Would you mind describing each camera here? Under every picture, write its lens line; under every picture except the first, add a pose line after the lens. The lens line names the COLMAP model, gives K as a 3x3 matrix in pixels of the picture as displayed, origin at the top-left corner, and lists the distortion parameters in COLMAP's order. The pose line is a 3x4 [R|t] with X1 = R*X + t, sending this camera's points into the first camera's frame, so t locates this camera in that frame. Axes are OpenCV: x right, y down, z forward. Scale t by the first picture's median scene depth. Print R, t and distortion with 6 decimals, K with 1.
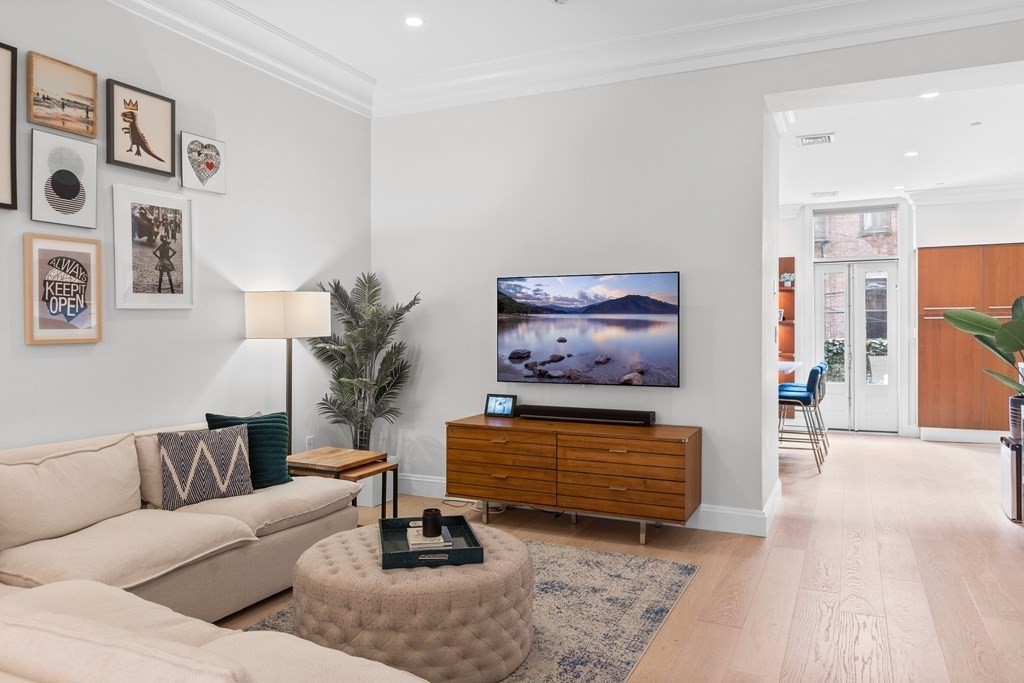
lens RADIAL K [[704.5, 0, 512.0], [0, 704.5, 330.1], [0, 0, 1]] dist [-0.003588, 0.000062]
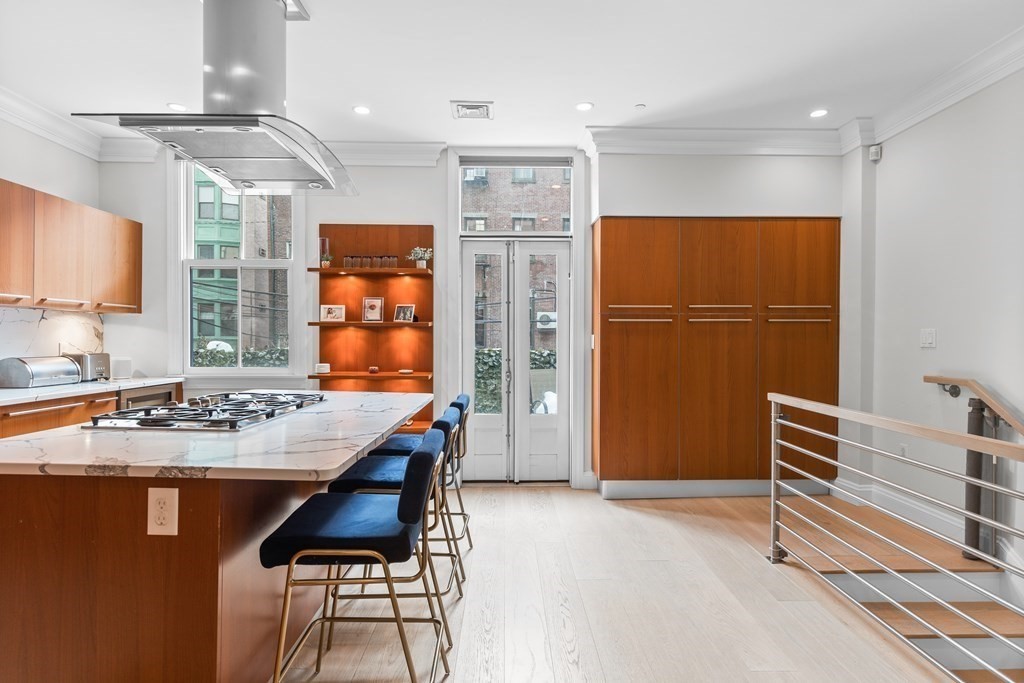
lens RADIAL K [[531.2, 0, 512.0], [0, 531.2, 341.5], [0, 0, 1]] dist [0.000128, 0.000103]
pose [[0.894599, 0.003248, 0.446858, 0.250791], [-0.005760, 0.999974, 0.004263, 0.001748], [-0.446833, -0.006388, 0.894595, 0.534912]]
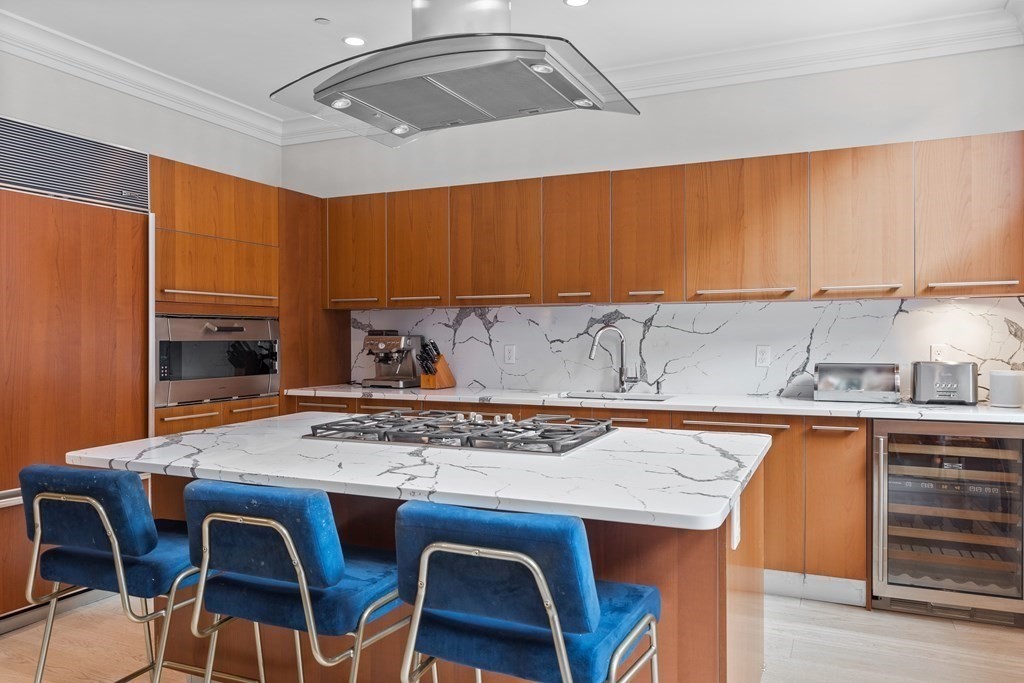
lens RADIAL K [[749.2, 0, 512.0], [0, 749.2, 341.5], [0, 0, 1]] dist [0.000857, 0.000117]
pose [[0.013883, 0.005382, -0.999889, 0.634822], [0.002902, 0.999981, 0.005423, 0.001879], [0.999899, -0.002977, 0.013867, 0.955904]]
